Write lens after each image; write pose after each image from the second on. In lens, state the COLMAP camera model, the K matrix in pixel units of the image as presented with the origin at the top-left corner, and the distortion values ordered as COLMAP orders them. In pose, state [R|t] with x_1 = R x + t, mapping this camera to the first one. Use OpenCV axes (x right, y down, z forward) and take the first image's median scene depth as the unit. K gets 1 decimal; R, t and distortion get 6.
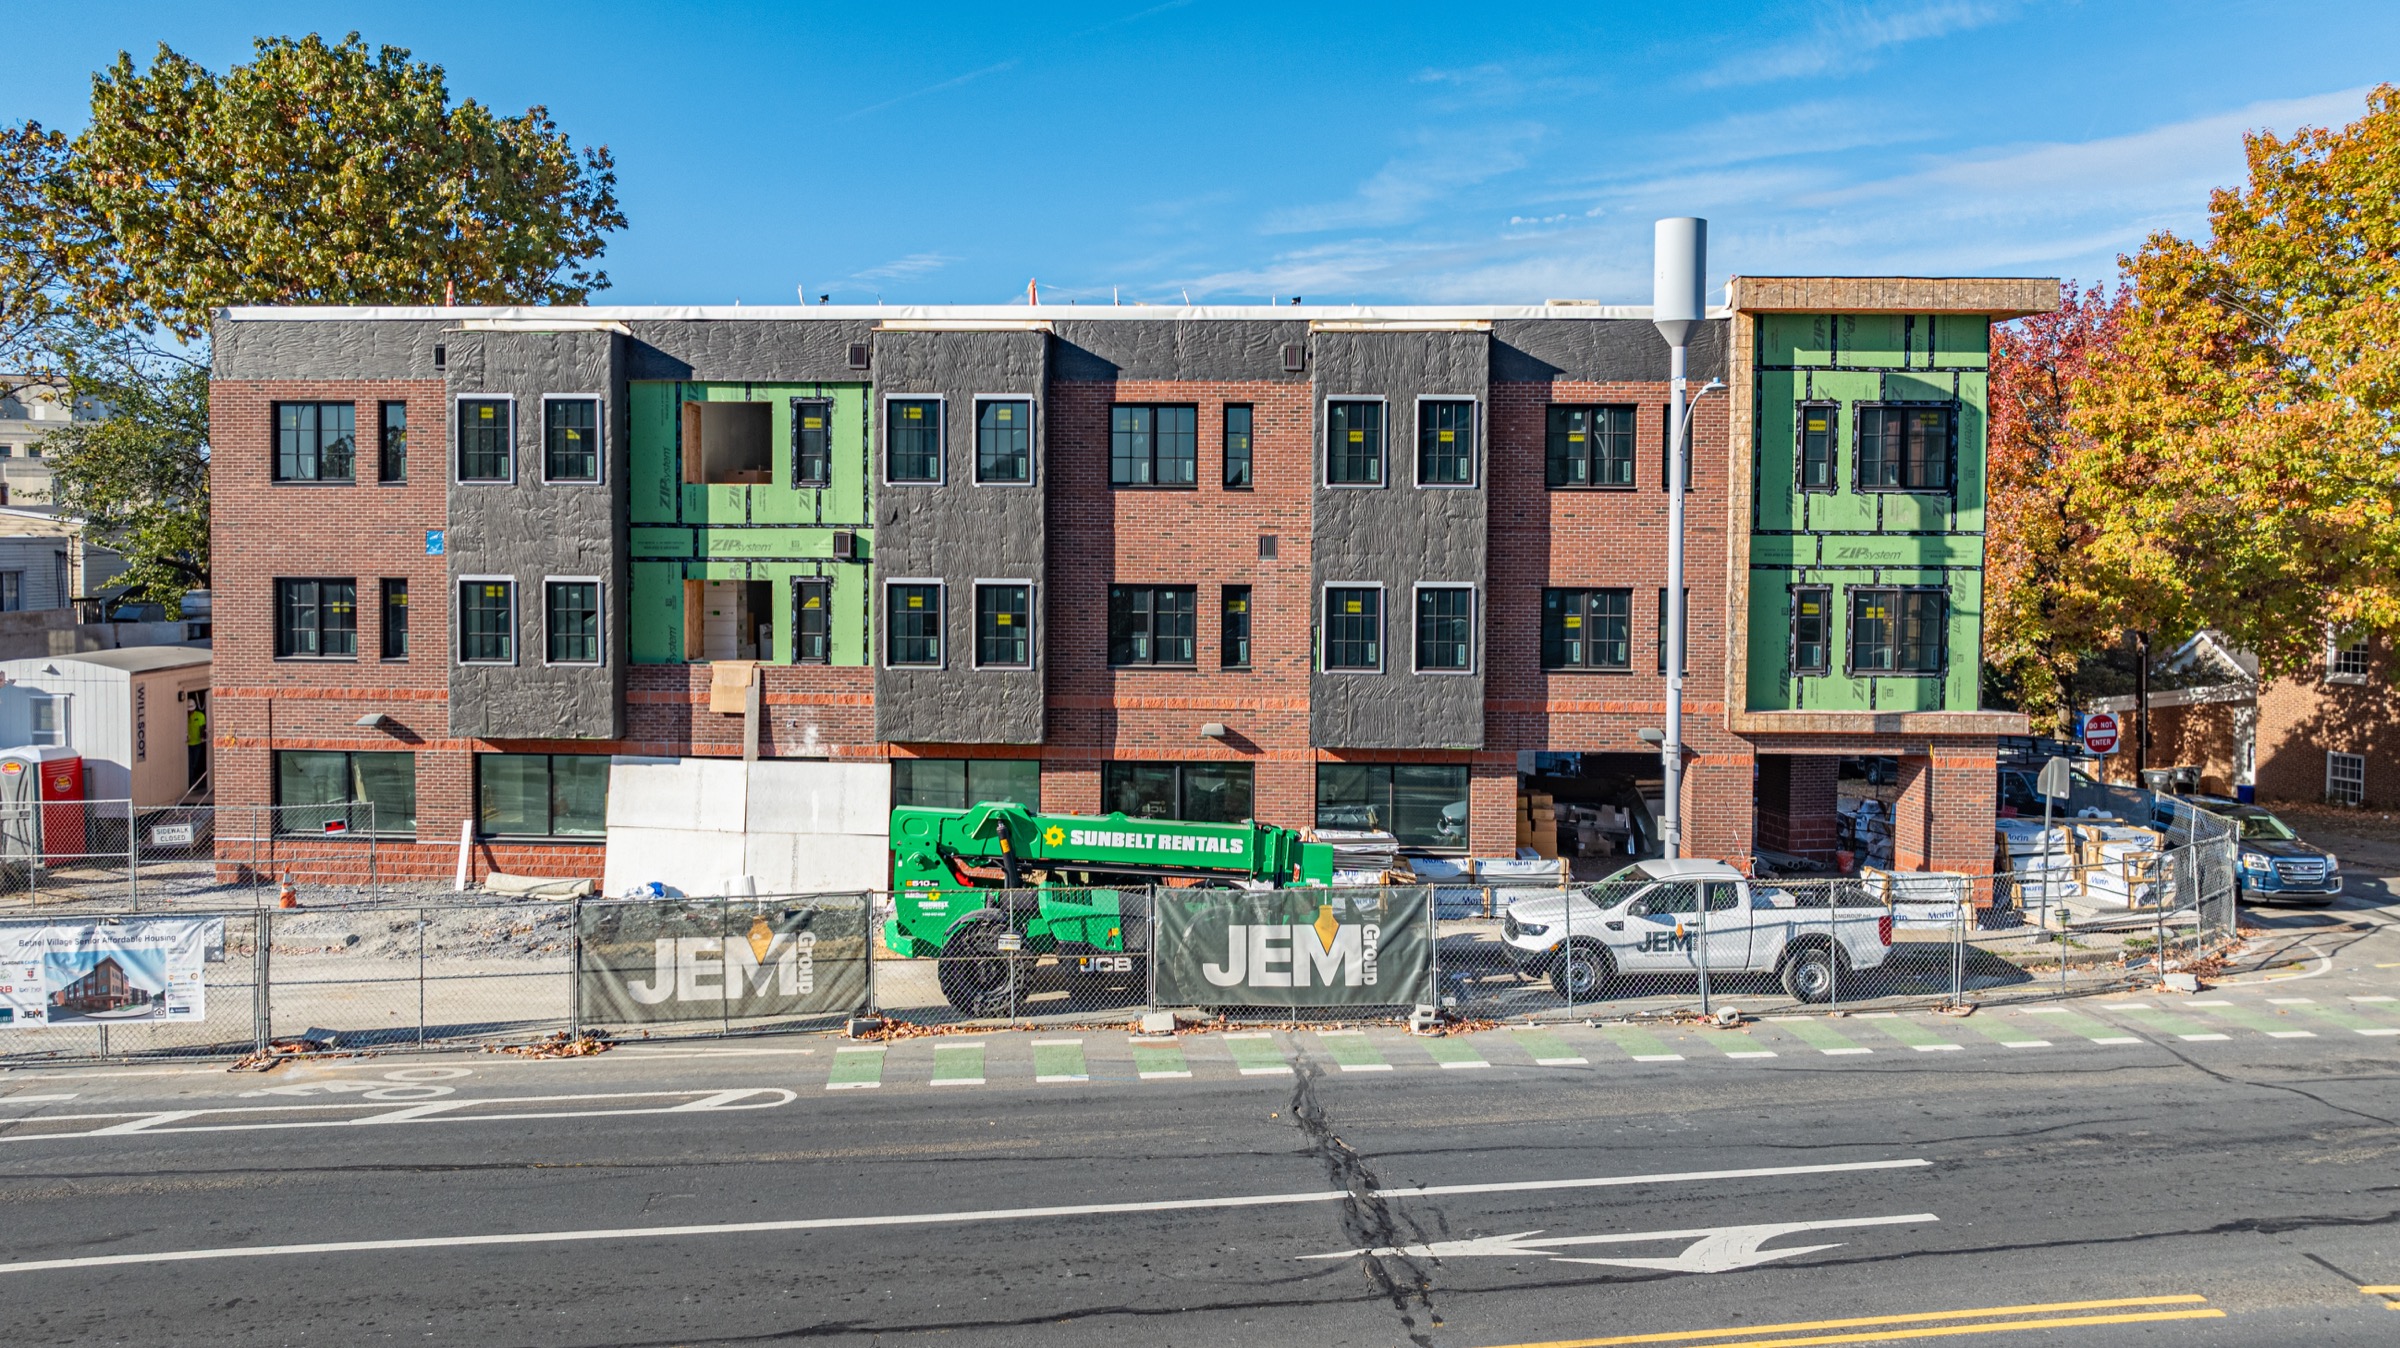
lens RADIAL K [[1704.0, 0, 1182.5], [0, 1704.0, 606.2], [0, 0, 1]] dist [-0.021398, 0.006206]
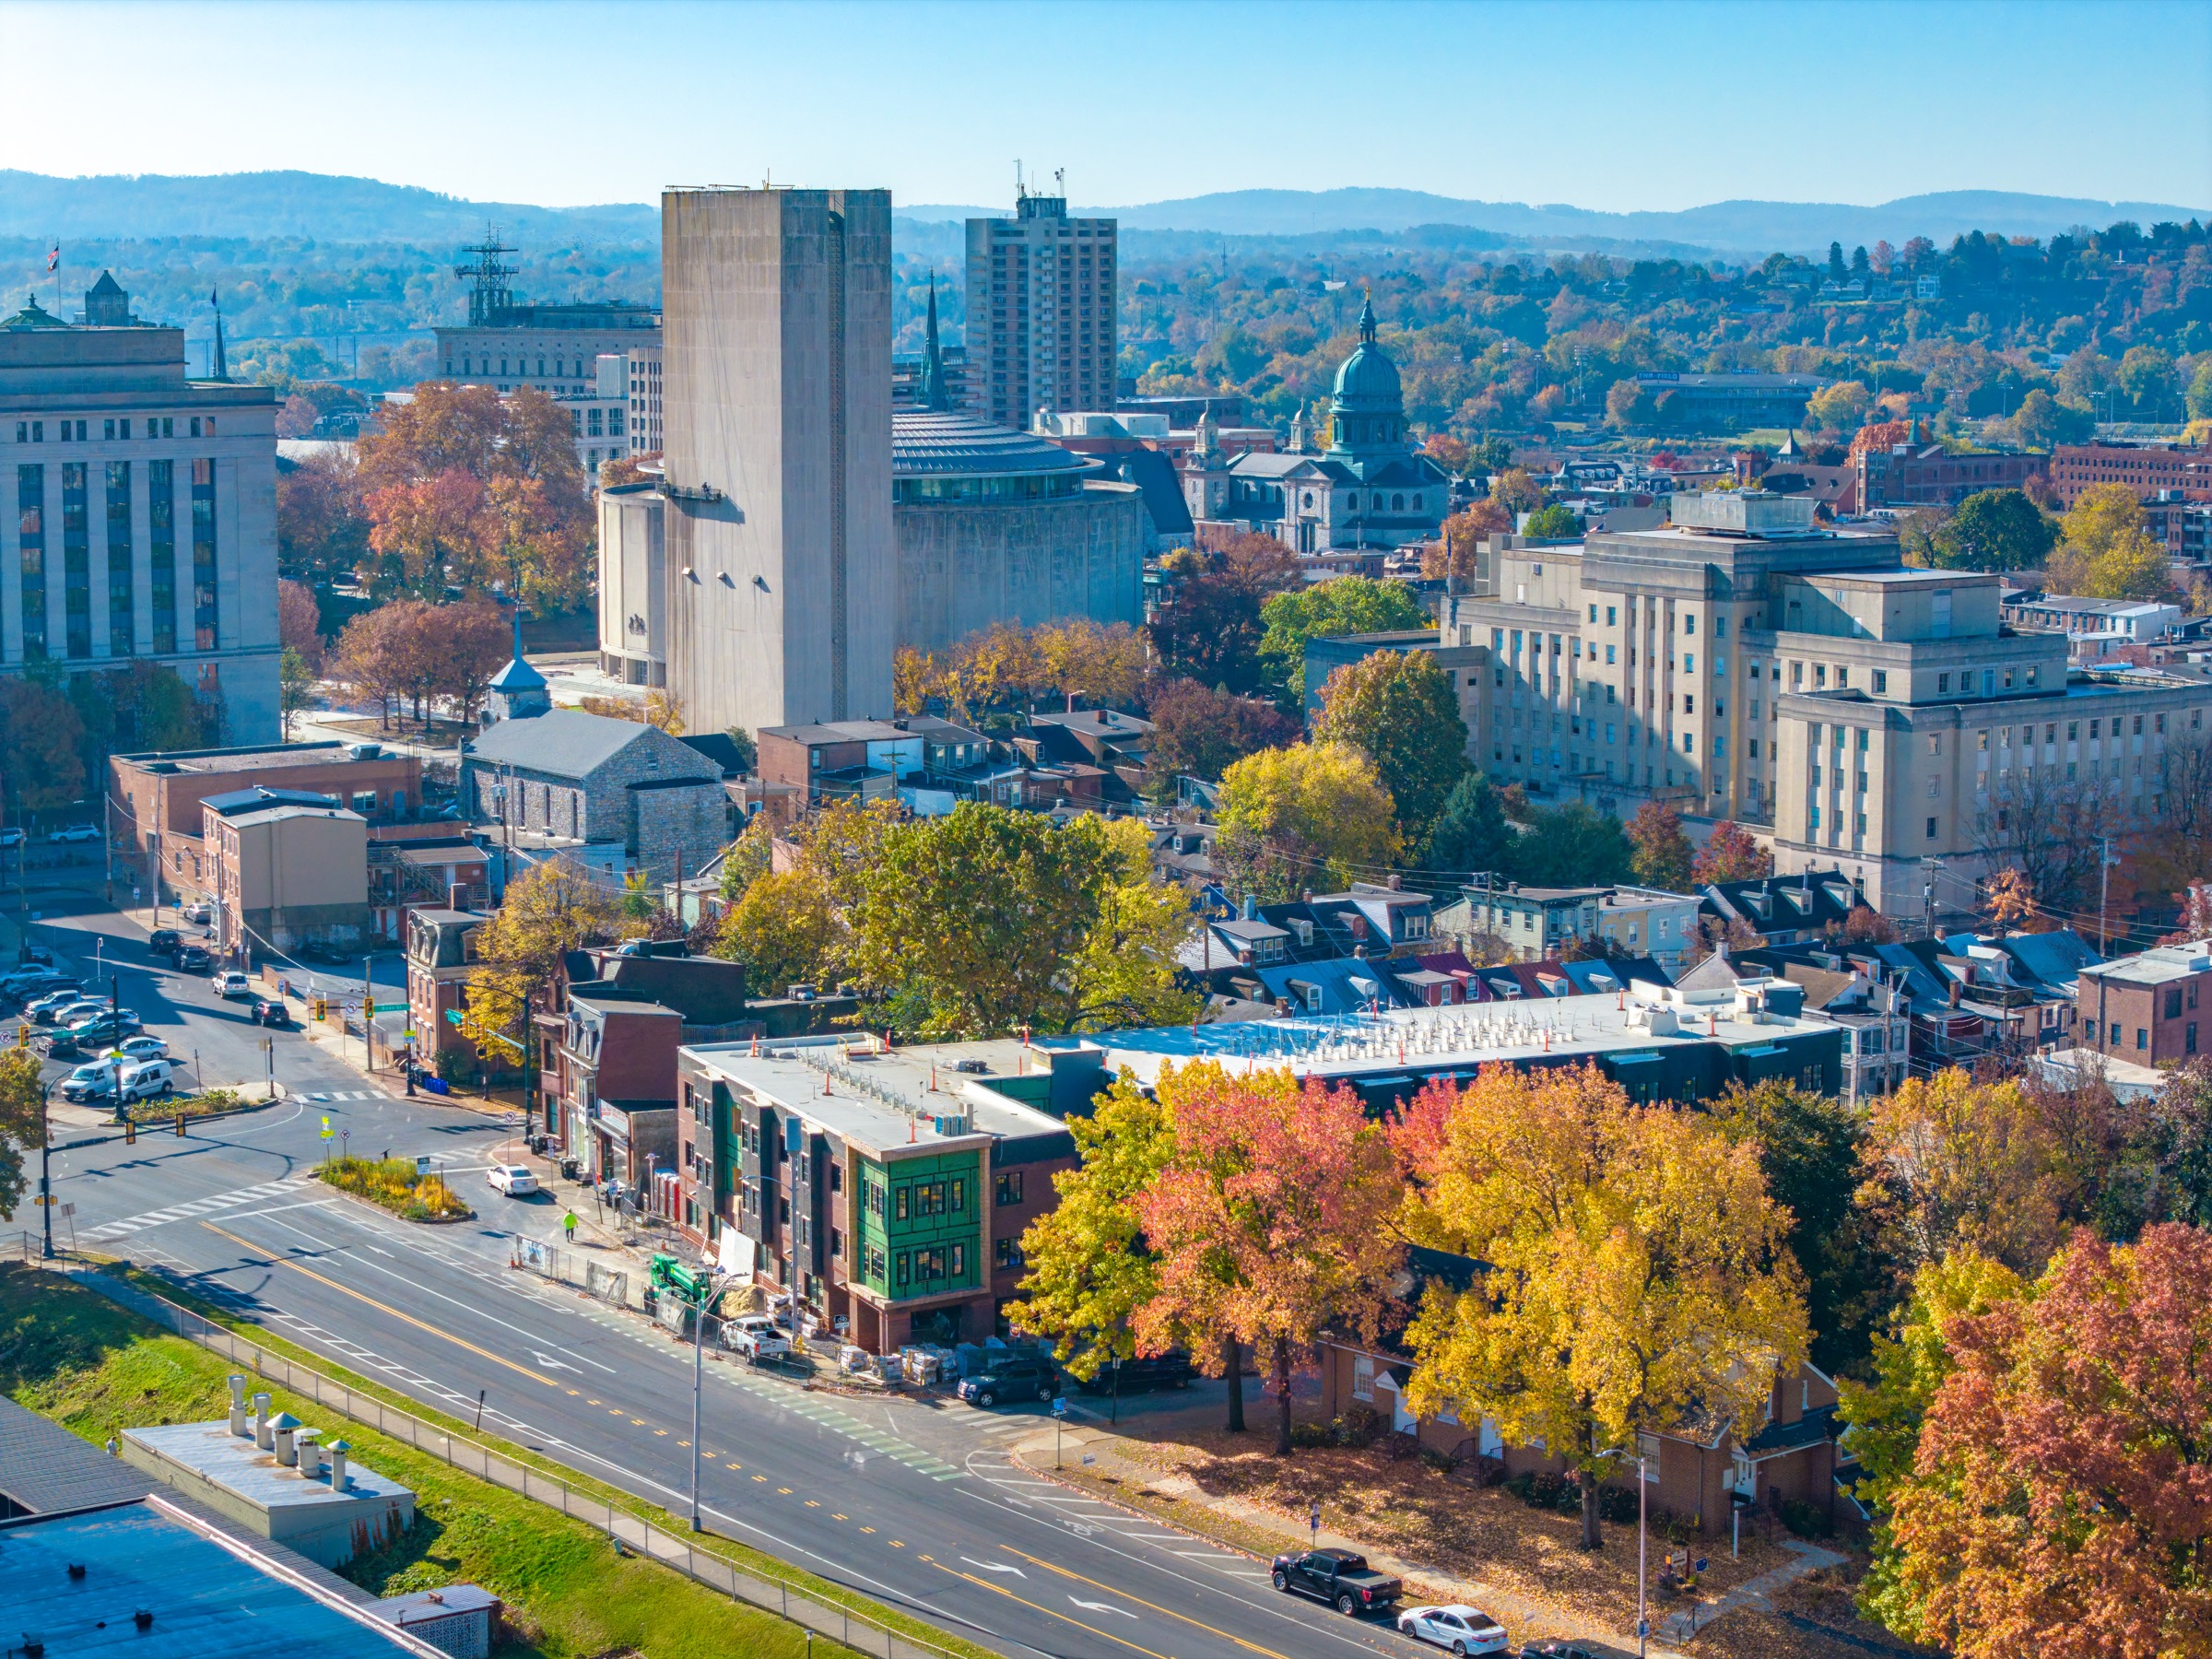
lens RADIAL K [[4421.6, 0, 1103.7], [0, 4421.6, 827.3], [0, 0, 1]] dist [-0.168645, 0.009675]
pose [[0.440633, 0.109336, -0.891004, 6.832831], [-0.029853, 0.993791, 0.107185, -1.457770], [0.897191, -0.020630, 0.441161, -1.796870]]
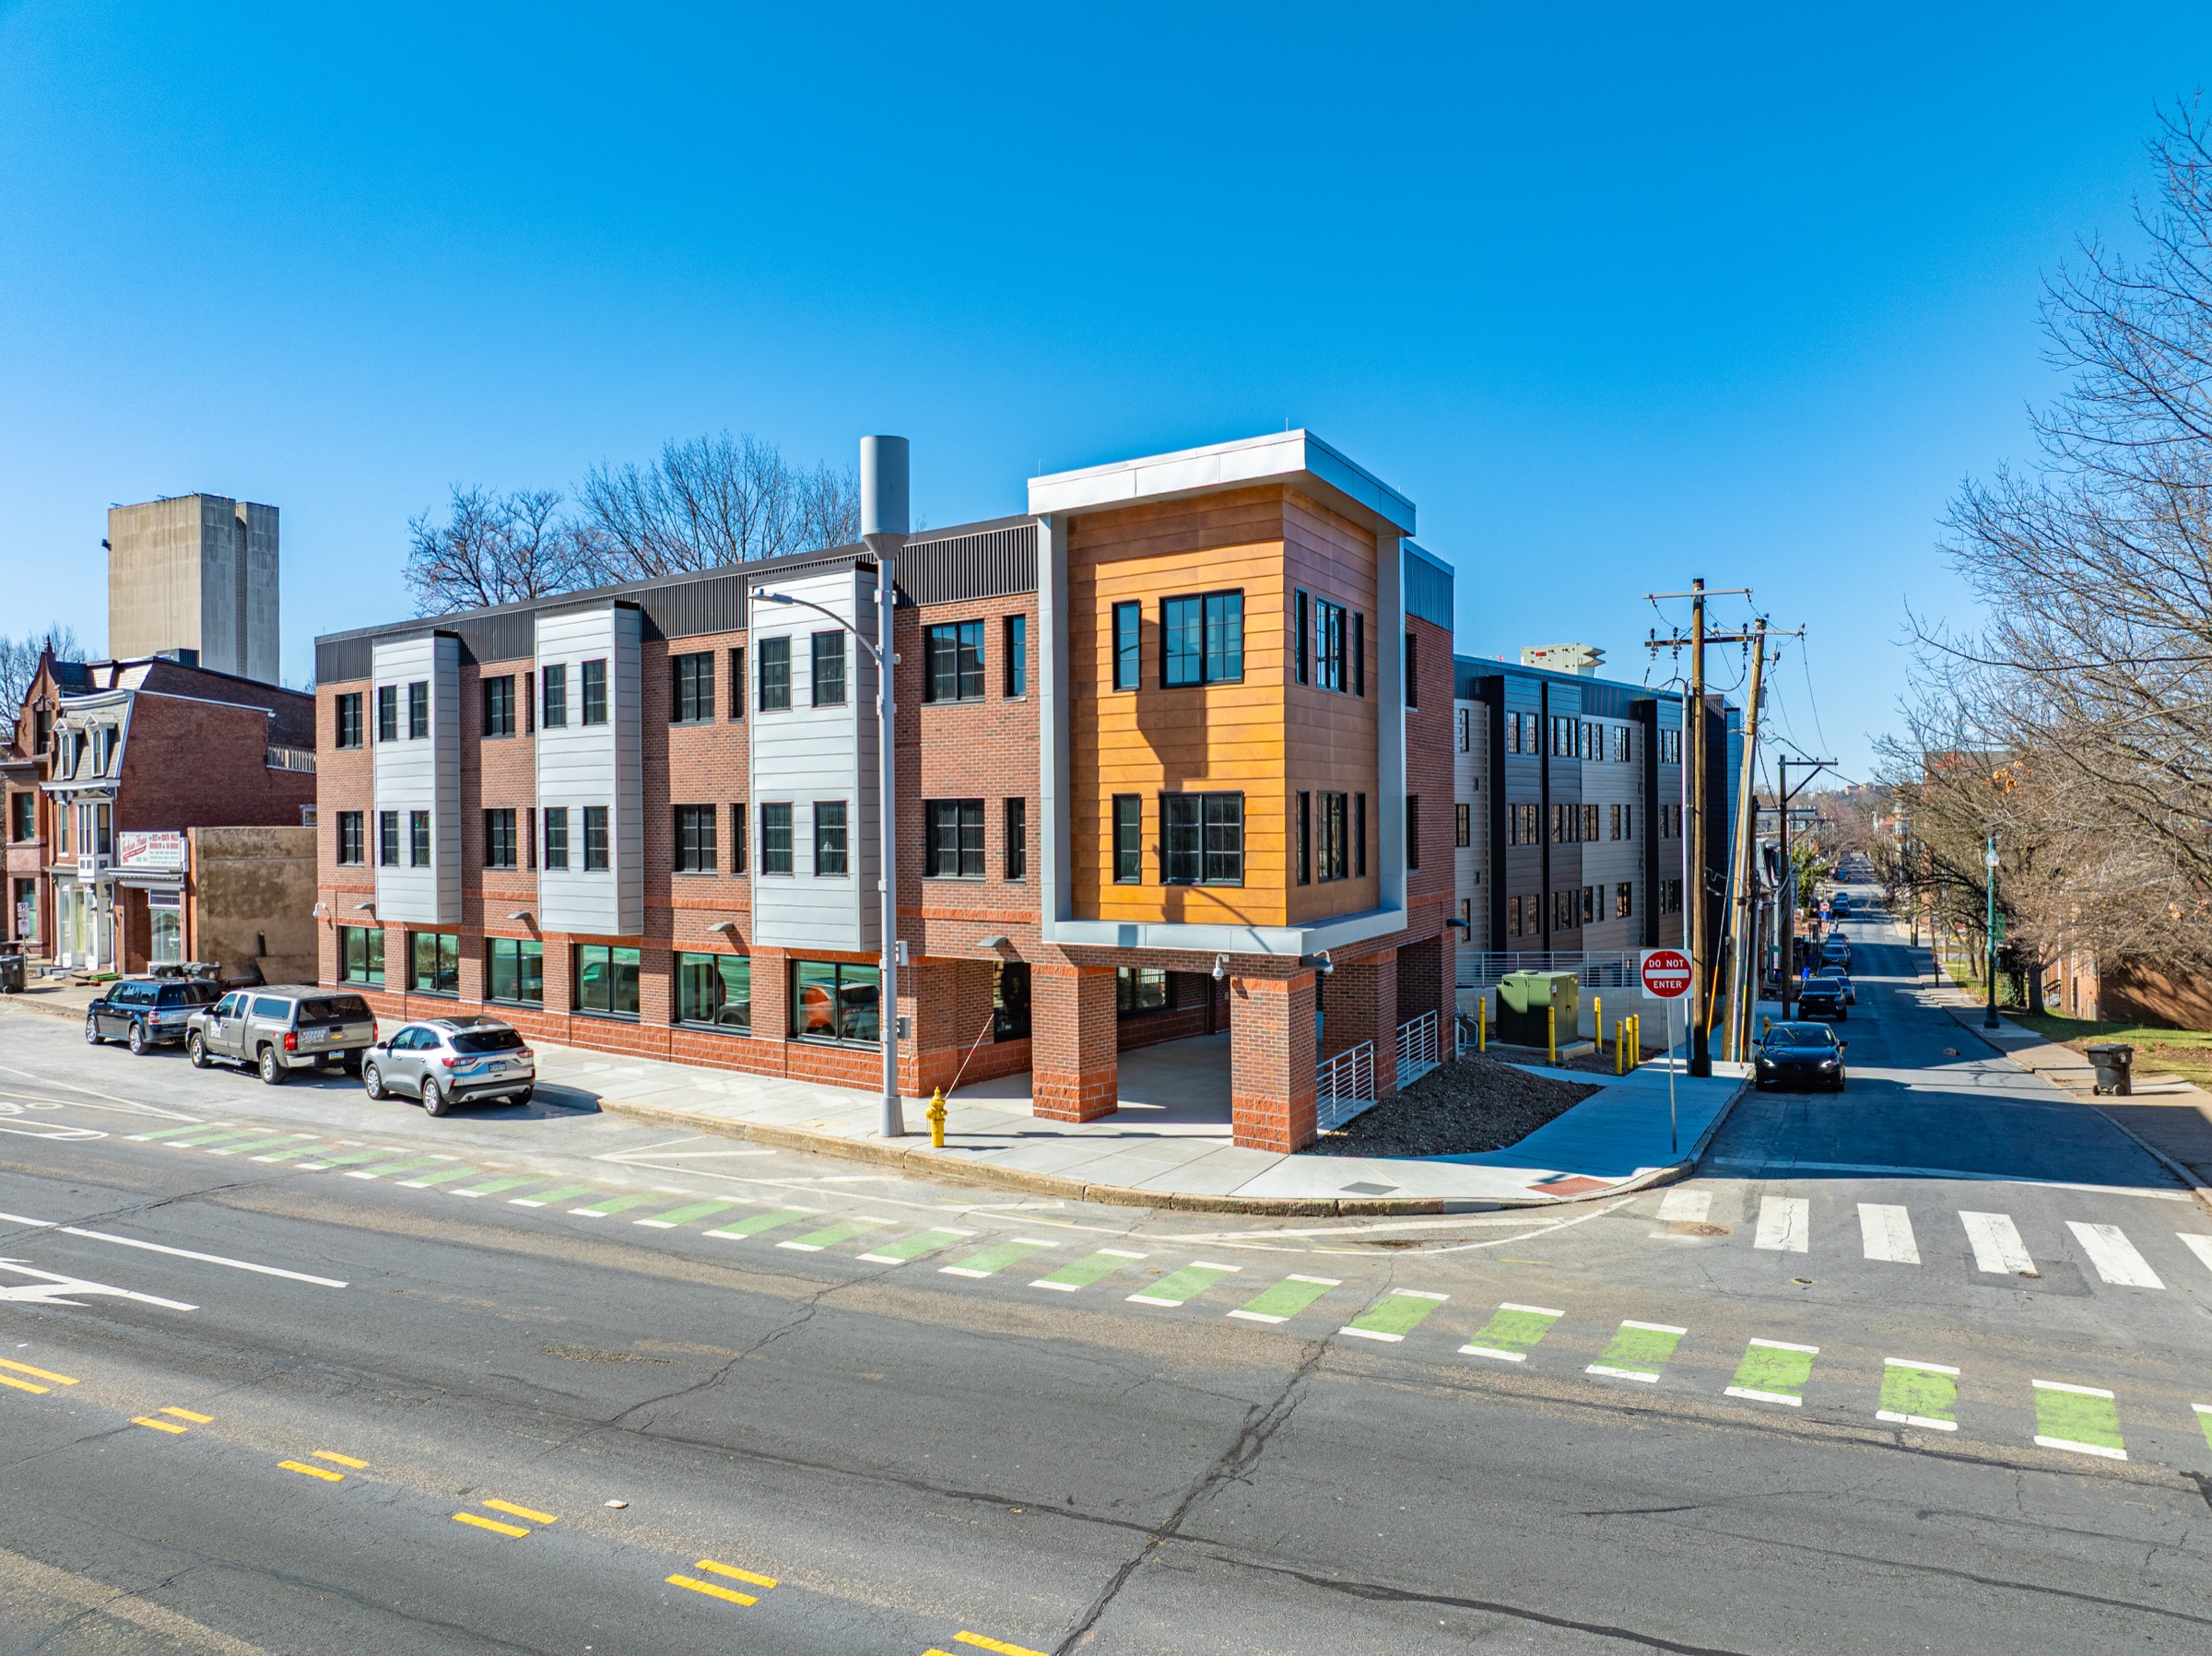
lens RADIAL K [[1577.4, 0, 1111.3], [0, 1577.4, 829.5], [0, 0, 1]] dist [-0.058434, 0.030170]
pose [[0.812604, -0.010117, -0.582728, 0.872424], [-0.006522, 0.999629, -0.026451, 0.032871], [0.582779, 0.025295, 0.812237, 0.279986]]
